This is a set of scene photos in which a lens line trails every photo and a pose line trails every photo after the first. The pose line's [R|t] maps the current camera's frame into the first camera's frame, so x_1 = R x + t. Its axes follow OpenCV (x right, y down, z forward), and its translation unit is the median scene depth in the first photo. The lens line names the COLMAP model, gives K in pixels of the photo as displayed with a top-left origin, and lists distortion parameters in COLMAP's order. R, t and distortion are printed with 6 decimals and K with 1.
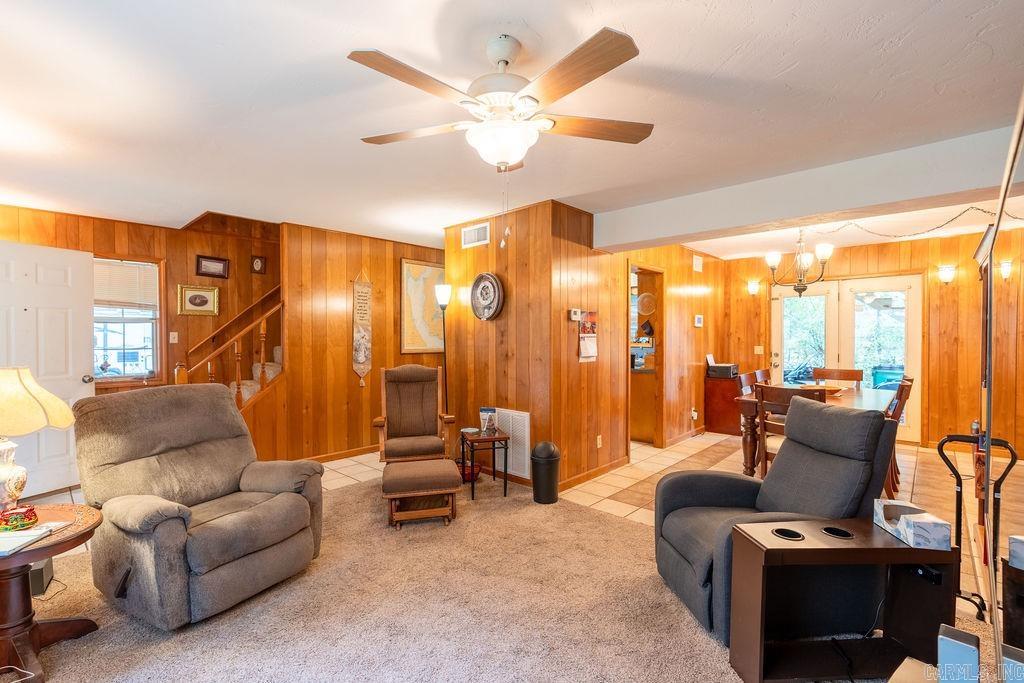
lens RADIAL K [[456.7, 0, 515.2], [0, 456.7, 342.6], [0, 0, 1]] dist [-0.006299, 0.002264]
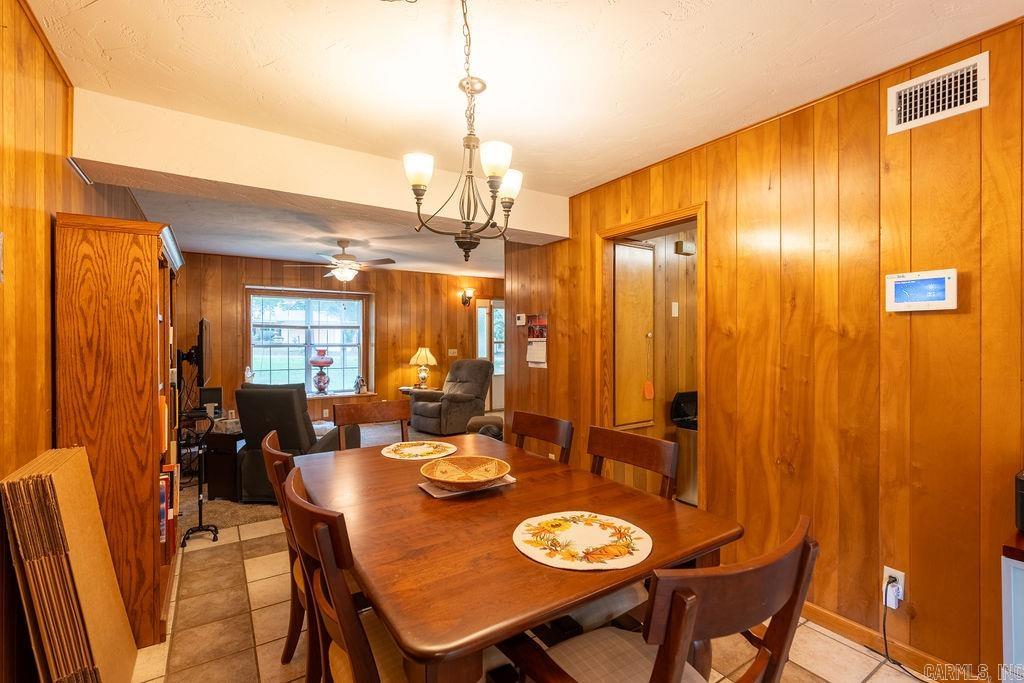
lens RADIAL K [[456.7, 0, 510.9], [0, 456.7, 339.8], [0, 0, 1]] dist [-0.006299, 0.002264]
pose [[-0.251122, -0.000459, -0.967955, 1.069545], [-0.015792, 0.999869, 0.003623, -0.017902], [0.967827, 0.016196, -0.251096, 1.170794]]
